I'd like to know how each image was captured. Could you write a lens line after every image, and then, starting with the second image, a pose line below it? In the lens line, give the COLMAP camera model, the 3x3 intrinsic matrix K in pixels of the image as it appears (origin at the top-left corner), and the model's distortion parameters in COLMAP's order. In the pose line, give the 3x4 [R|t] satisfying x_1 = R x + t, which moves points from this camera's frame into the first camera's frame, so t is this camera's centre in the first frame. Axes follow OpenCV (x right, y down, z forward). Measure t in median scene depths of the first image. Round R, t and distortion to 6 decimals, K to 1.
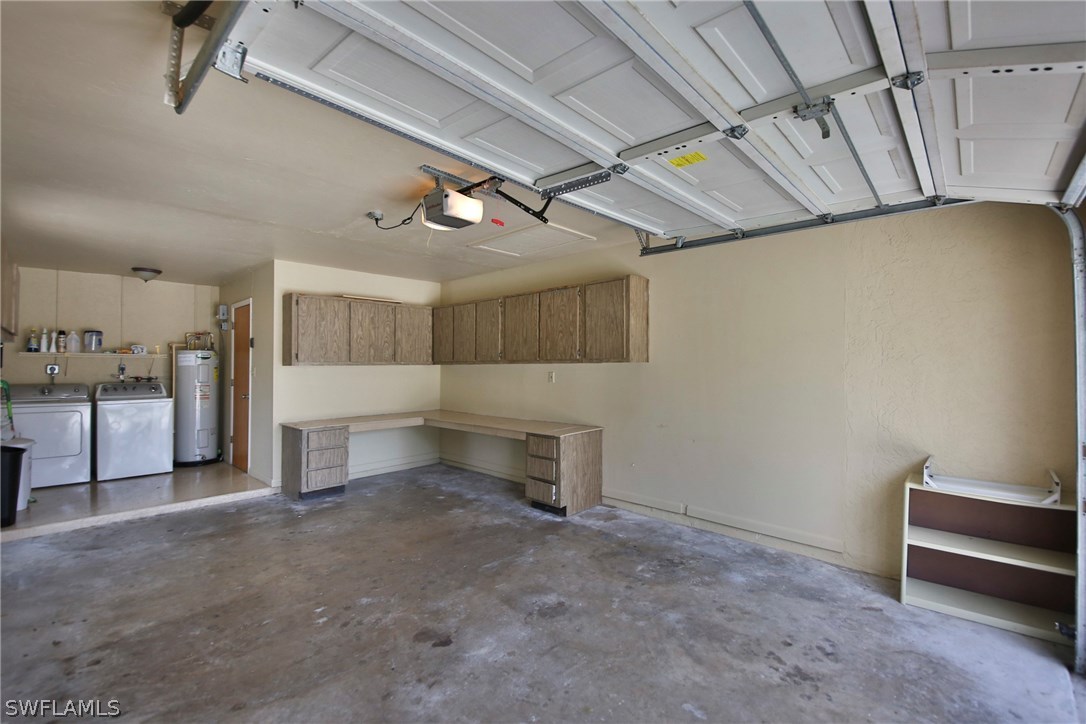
lens RADIAL K [[443.8, 0, 548.2], [0, 443.8, 357.2], [0, 0, 1]] dist [-0.001601, -0.000355]
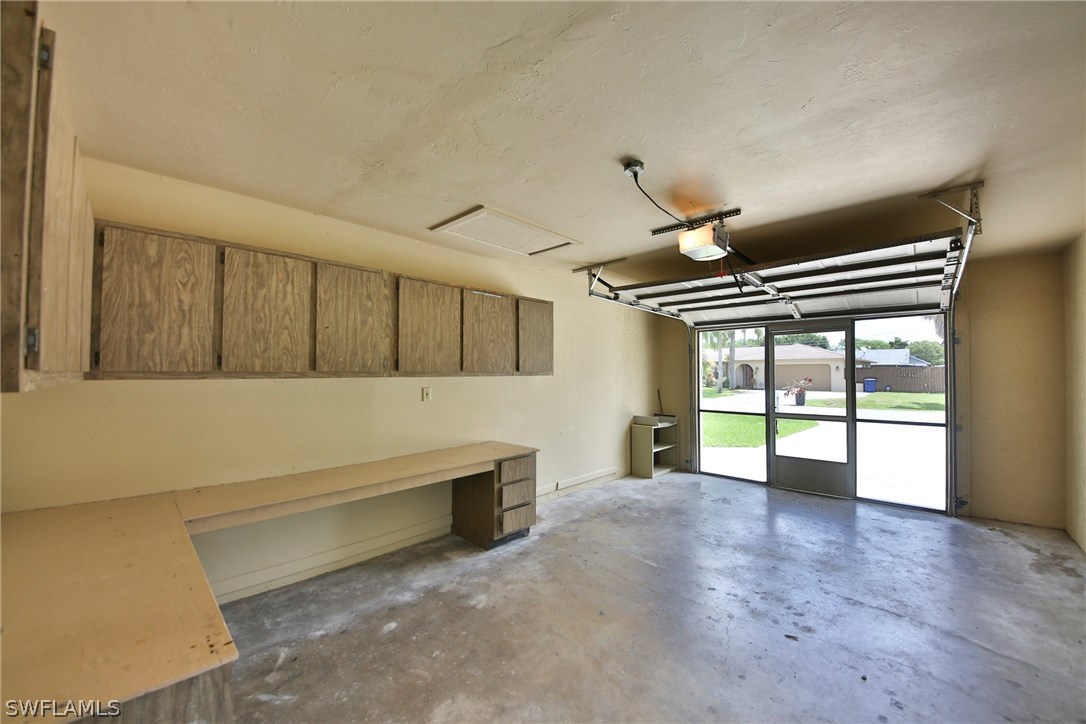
lens RADIAL K [[406.8, 0, 548.5], [0, 406.8, 370.0], [0, 0, 1]] dist [-0.001464, -0.000251]
pose [[0.017074, 0.016871, 0.999712, -0.825453], [-0.012179, 0.999787, -0.016664, 0.013907], [-0.999780, -0.011890, 0.017276, 0.908004]]
